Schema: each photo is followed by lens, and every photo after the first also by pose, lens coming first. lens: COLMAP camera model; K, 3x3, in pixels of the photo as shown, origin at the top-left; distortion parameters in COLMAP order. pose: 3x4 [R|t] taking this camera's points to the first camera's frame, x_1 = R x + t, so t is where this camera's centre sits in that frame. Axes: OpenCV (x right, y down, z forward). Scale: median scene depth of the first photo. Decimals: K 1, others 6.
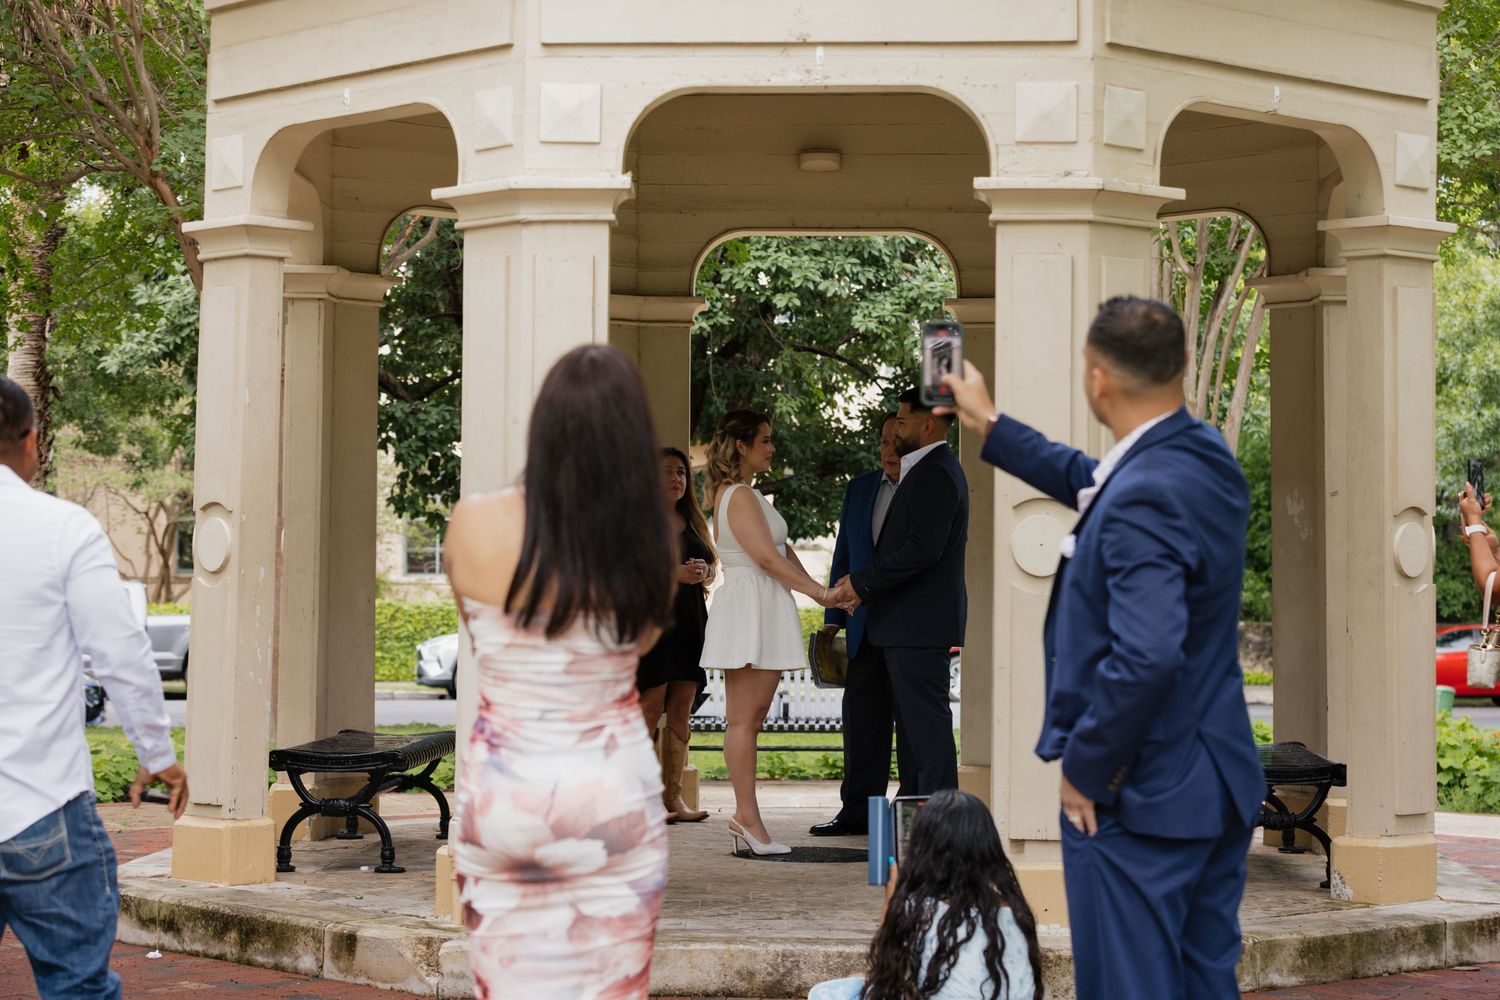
lens RADIAL K [[3111.1, 0, 749.5], [0, 3111.1, 468.4], [0, 0, 1]] dist [0.128626, -0.139044]
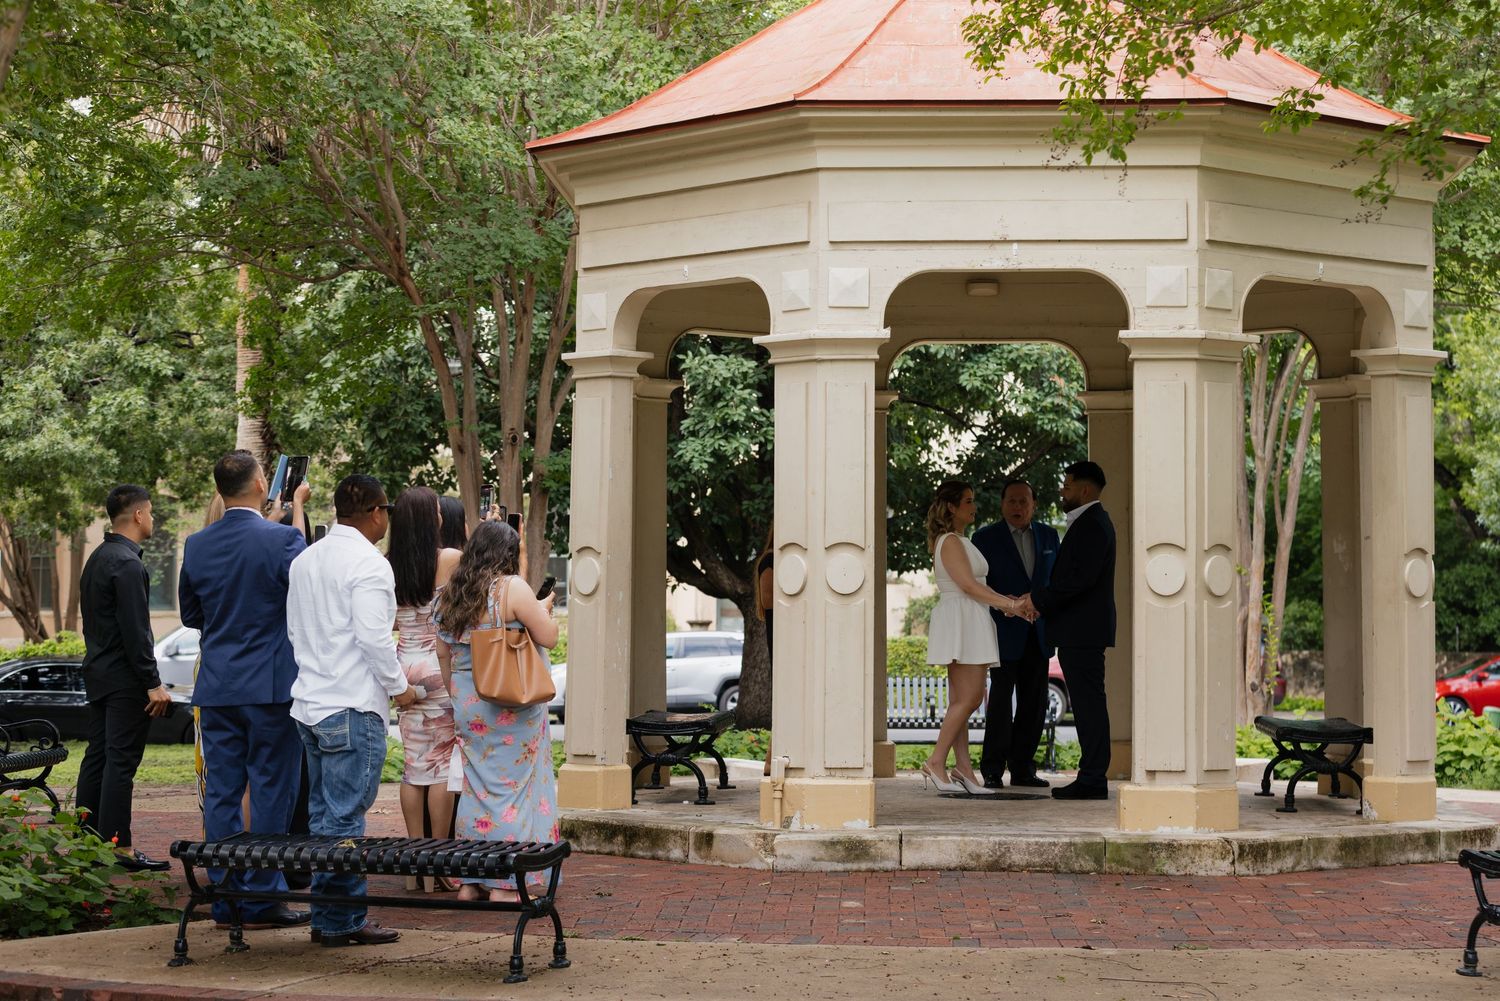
lens RADIAL K [[3201.9, 0, 749.0], [0, 3201.9, 442.3], [0, 0, 1]] dist [0.071327, 0.056713]
pose [[0.999871, -0.003092, -0.015772, -0.074345], [0.002802, 0.999828, -0.018353, -0.010317], [0.015826, 0.018306, 0.999707, -0.495123]]
